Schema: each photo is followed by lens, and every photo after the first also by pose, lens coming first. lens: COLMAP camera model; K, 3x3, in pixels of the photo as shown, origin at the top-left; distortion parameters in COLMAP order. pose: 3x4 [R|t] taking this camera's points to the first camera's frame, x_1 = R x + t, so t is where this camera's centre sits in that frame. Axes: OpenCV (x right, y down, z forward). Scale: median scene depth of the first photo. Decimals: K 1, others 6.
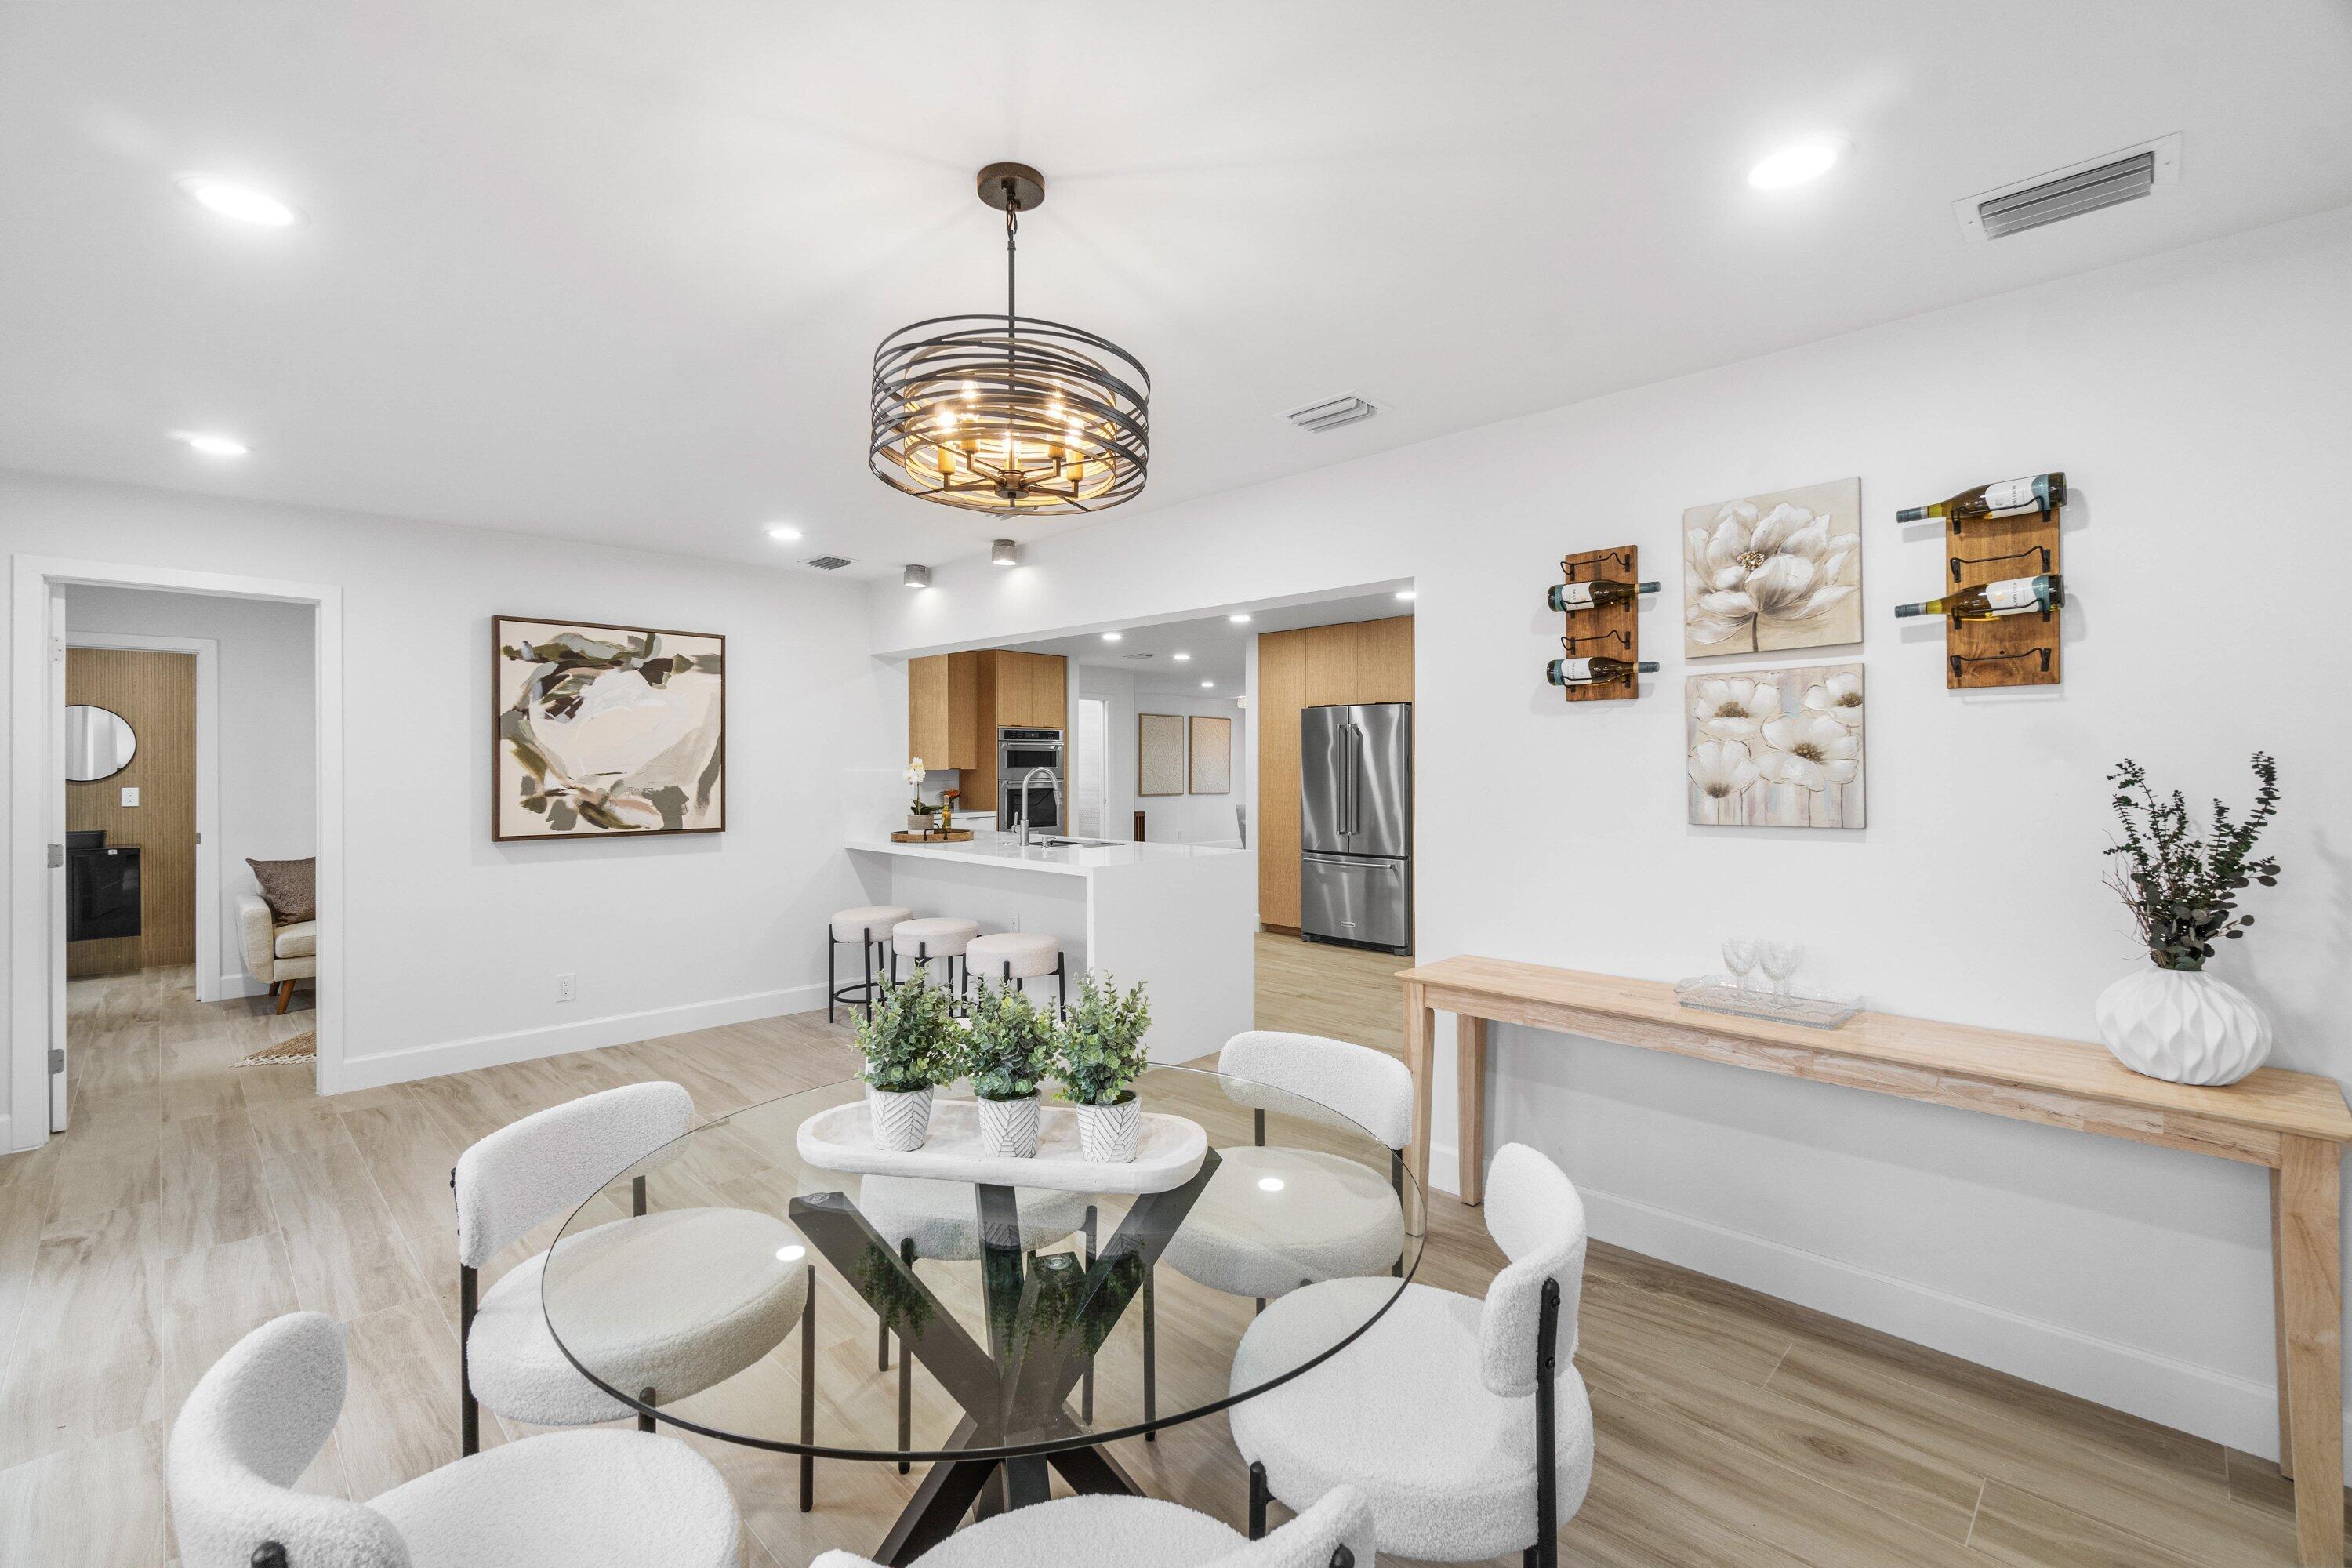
lens RADIAL K [[1030.5, 0, 1172.2], [0, 1030.5, 774.2], [0, 0, 1]] dist [-0.003100, 0.000519]
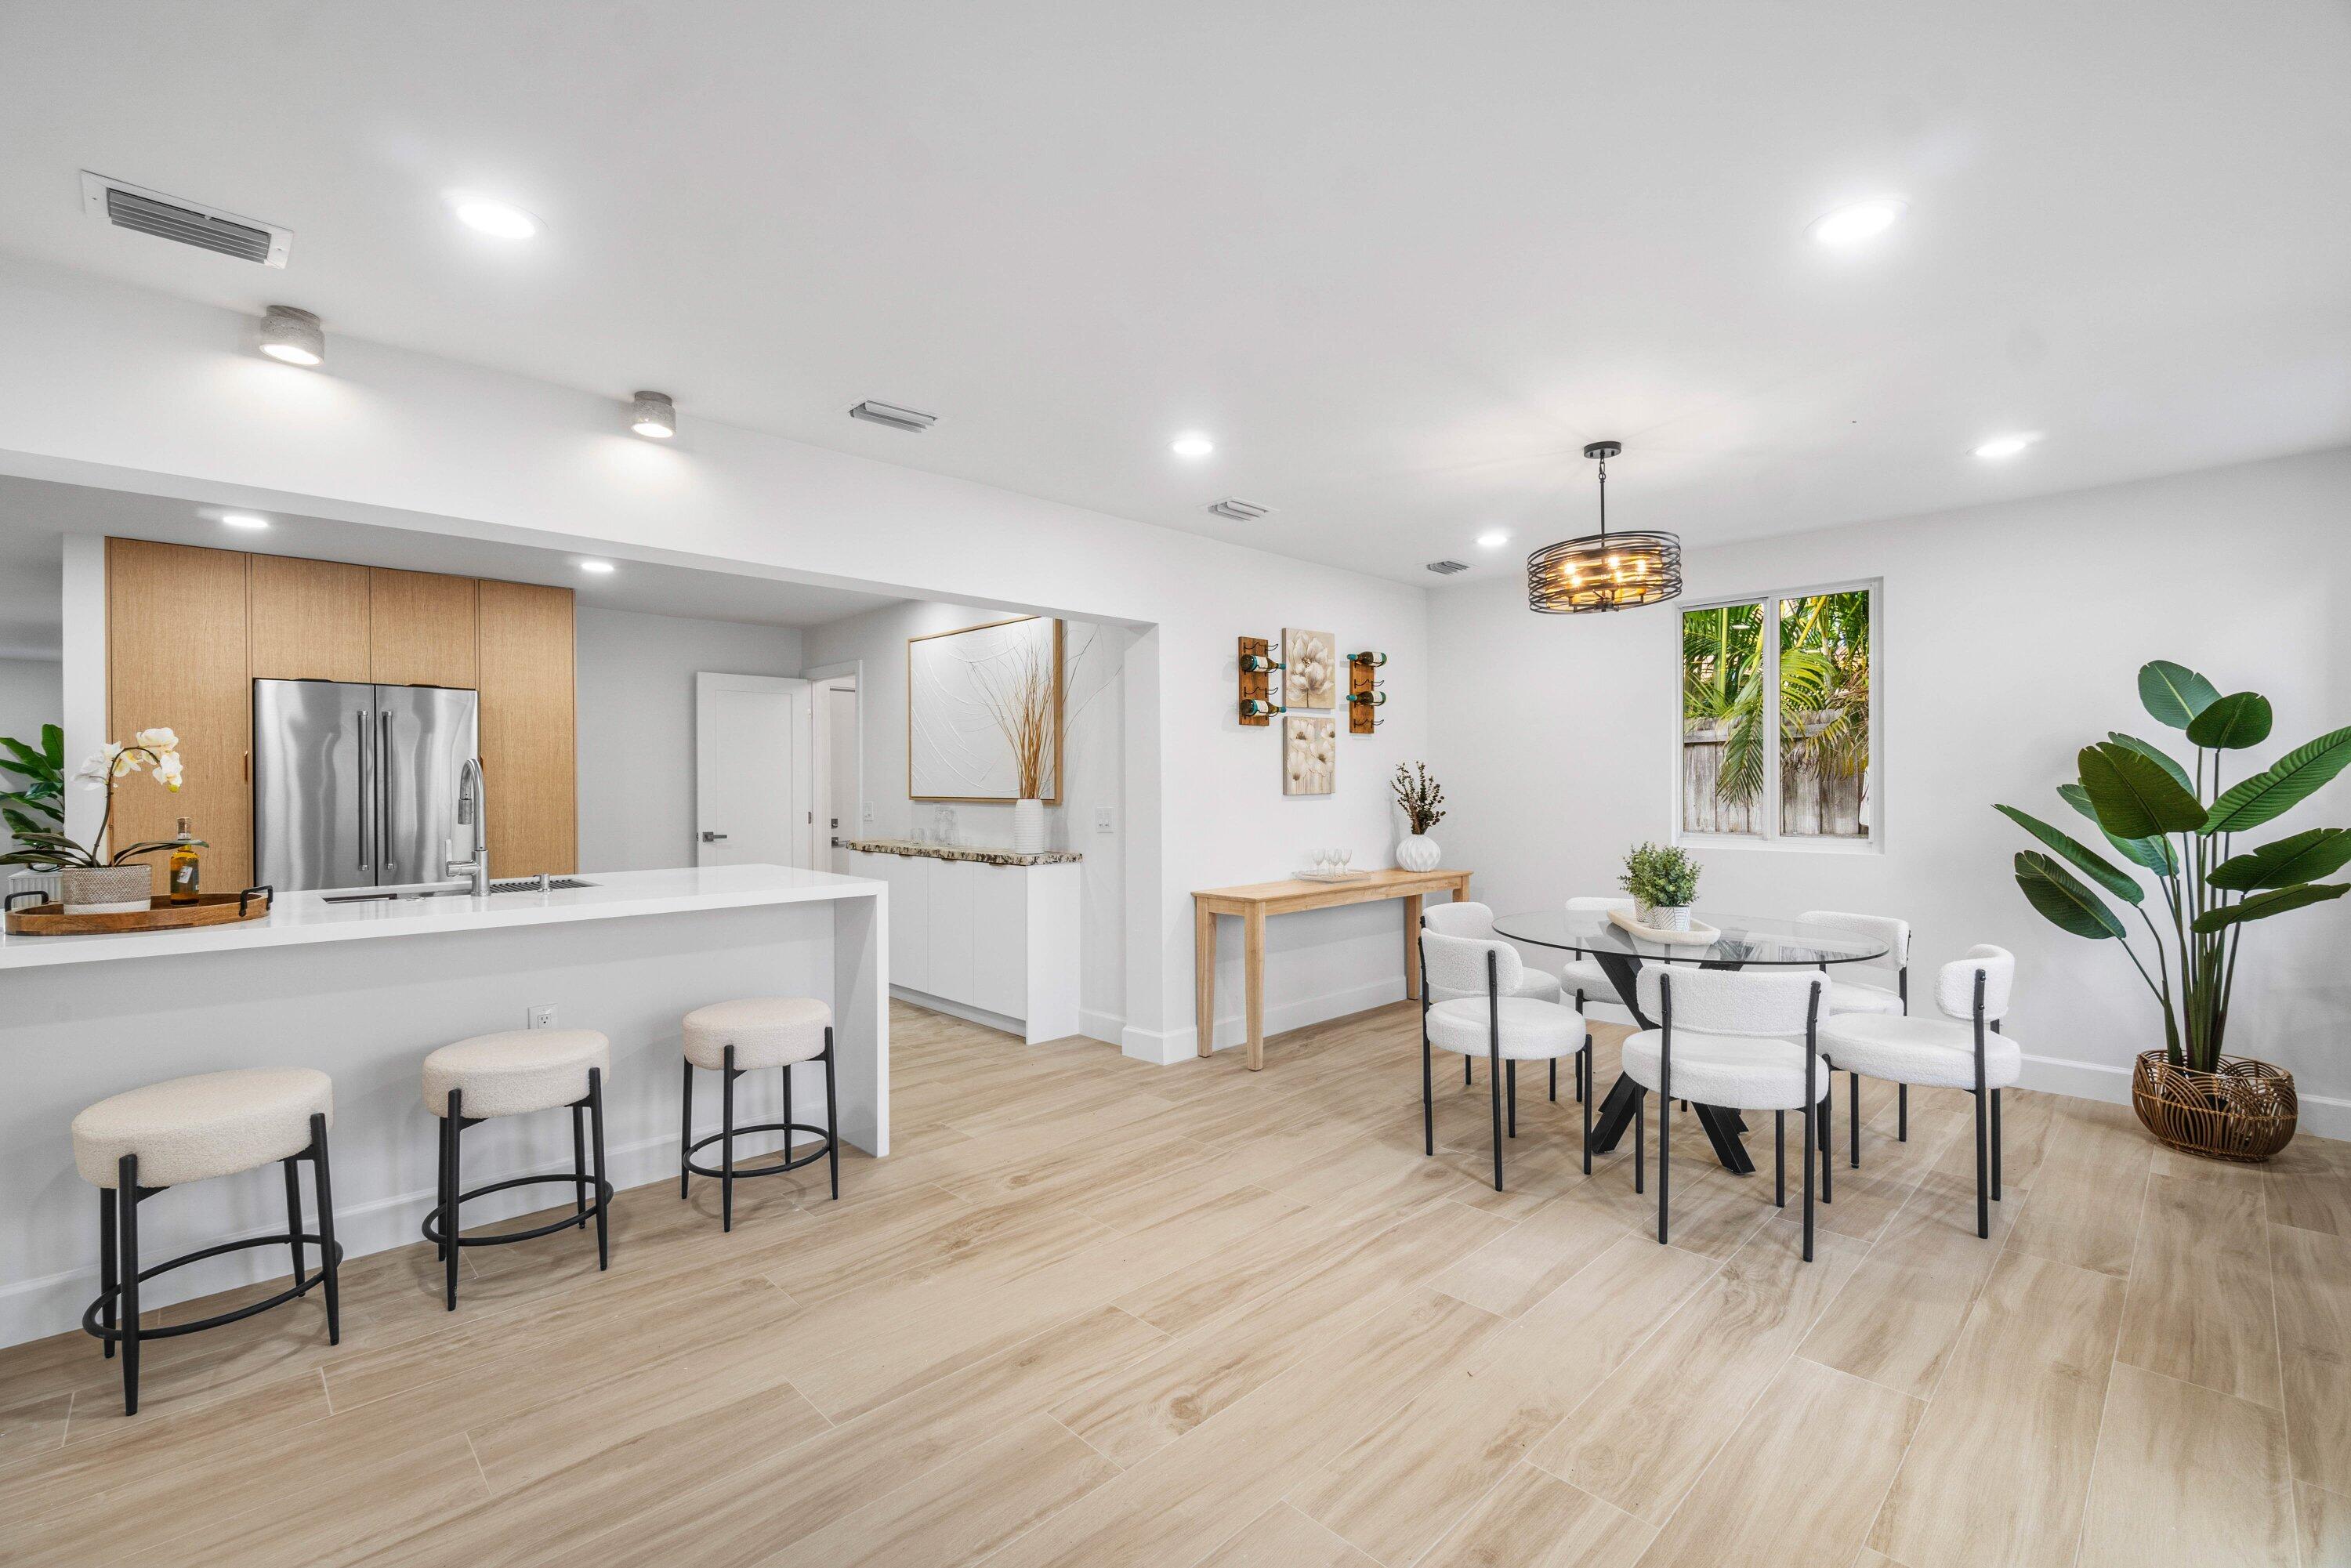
lens RADIAL K [[1030.1, 0, 1160.2], [0, 1030.1, 783.0], [0, 0, 1]] dist [-0.003100, 0.000519]
pose [[0.019509, 0.002424, 0.999807, -1.429607], [0.016725, 0.999856, -0.002750, 0.028978], [-0.999670, 0.016776, 0.019465, 1.228259]]
